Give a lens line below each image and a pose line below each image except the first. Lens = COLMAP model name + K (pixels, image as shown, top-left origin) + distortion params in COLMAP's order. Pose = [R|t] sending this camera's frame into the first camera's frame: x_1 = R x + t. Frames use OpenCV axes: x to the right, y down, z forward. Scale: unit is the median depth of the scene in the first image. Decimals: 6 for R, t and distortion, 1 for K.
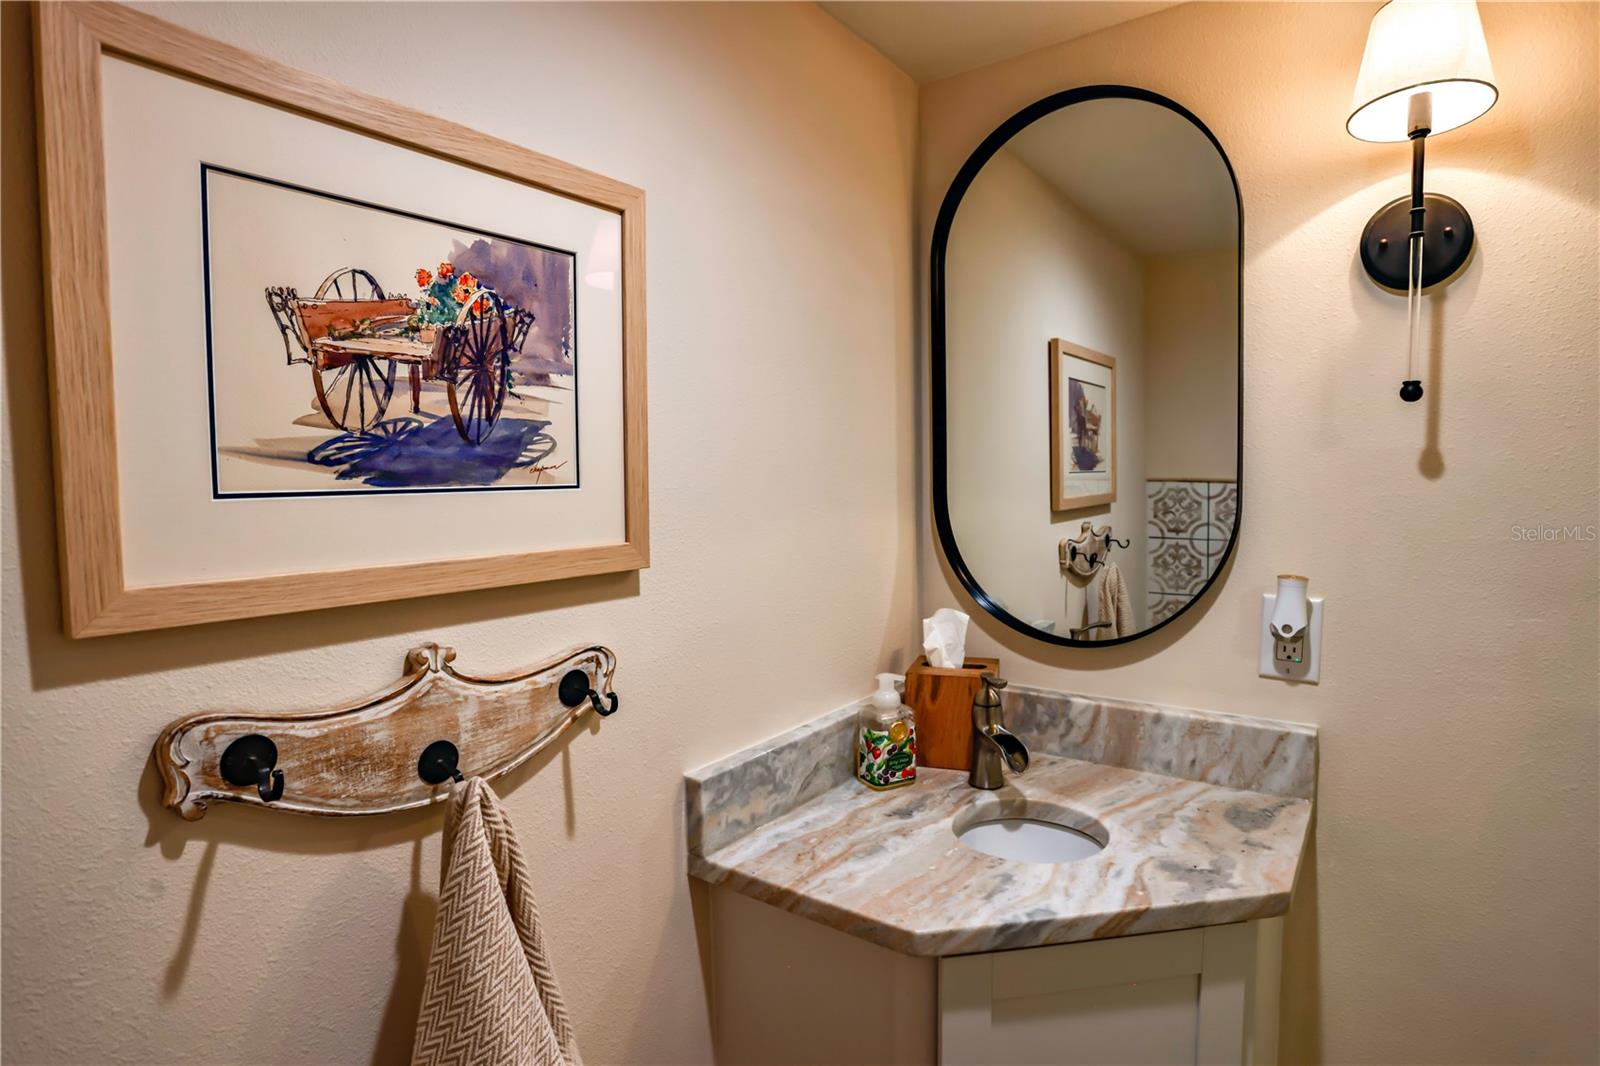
lens RADIAL K [[830.2, 0, 803.1], [0, 830.2, 528.3], [0, 0, 1]] dist [-0.063068, 0.031977]
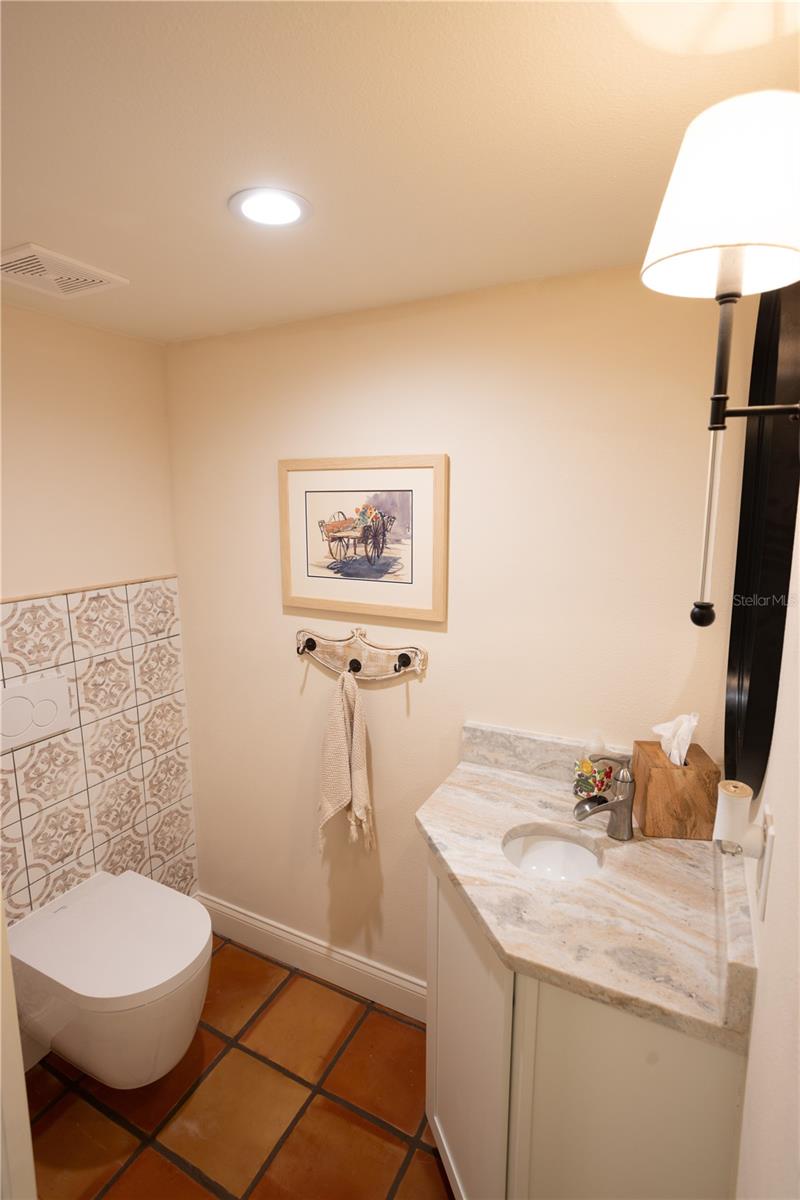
lens RADIAL K [[595.9, 0, 400.0], [0, 595.9, 600.0], [0, 0, 1]] dist [-0.002139, 0.000091]
pose [[0.166612, 0.181966, -0.969087, 1.692048], [-0.062053, 0.982811, 0.173874, -0.356289], [0.984068, 0.031165, 0.175040, 0.737648]]
